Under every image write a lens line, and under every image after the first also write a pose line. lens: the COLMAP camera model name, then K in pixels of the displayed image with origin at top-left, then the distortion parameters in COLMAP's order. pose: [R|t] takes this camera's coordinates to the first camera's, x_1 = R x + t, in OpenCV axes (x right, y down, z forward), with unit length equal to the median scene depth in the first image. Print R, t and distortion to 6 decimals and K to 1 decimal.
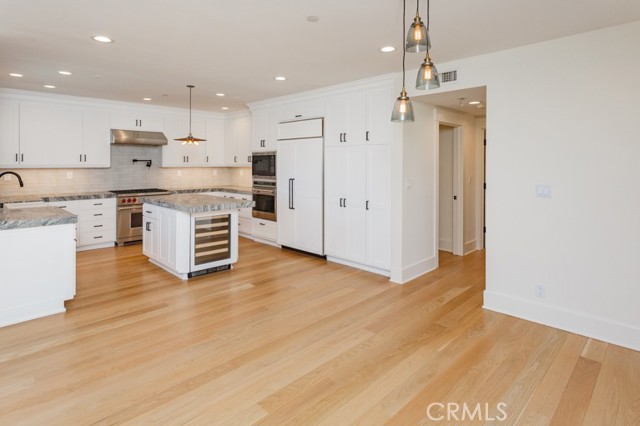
lens RADIAL K [[347.2, 0, 317.6], [0, 347.2, 161.3], [0, 0, 1]] dist [-0.008431, -0.001950]
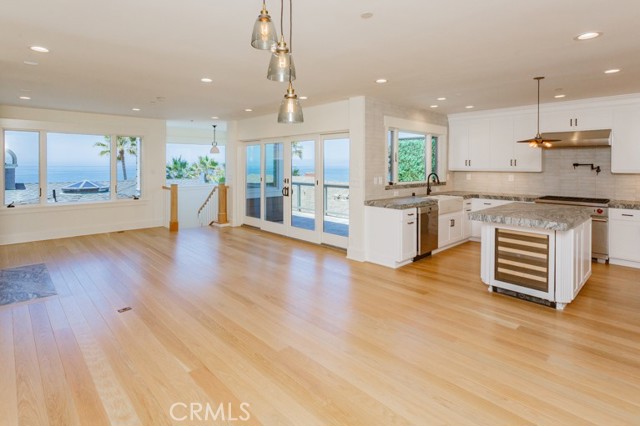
lens RADIAL K [[329.6, 0, 306.0], [0, 329.6, 171.0], [0, 0, 1]] dist [0.006294, 0.002578]
pose [[-0.038549, 0.019473, -0.999067, 0.459624], [0.000854, 0.999810, 0.019455, -0.005329], [0.999256, -0.000103, -0.038558, 0.460918]]
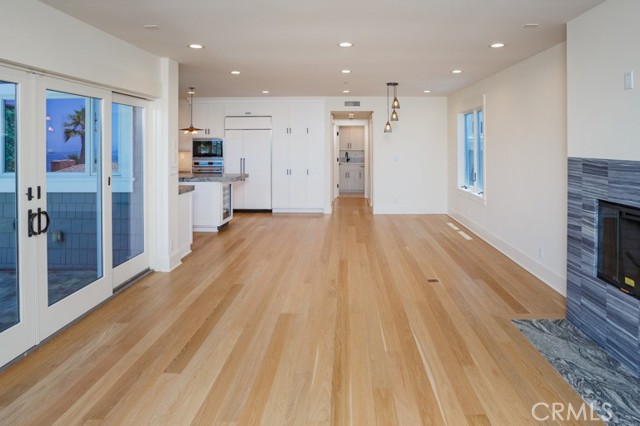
lens RADIAL K [[374.6, 0, 334.1], [0, 374.6, 144.1], [0, 0, 1]] dist [-0.036156, 0.011622]
pose [[0.727045, -0.001027, 0.686589, -0.911455], [-0.001981, 0.999992, 0.003593, -0.014856], [-0.686587, -0.003972, 0.727037, -0.359100]]
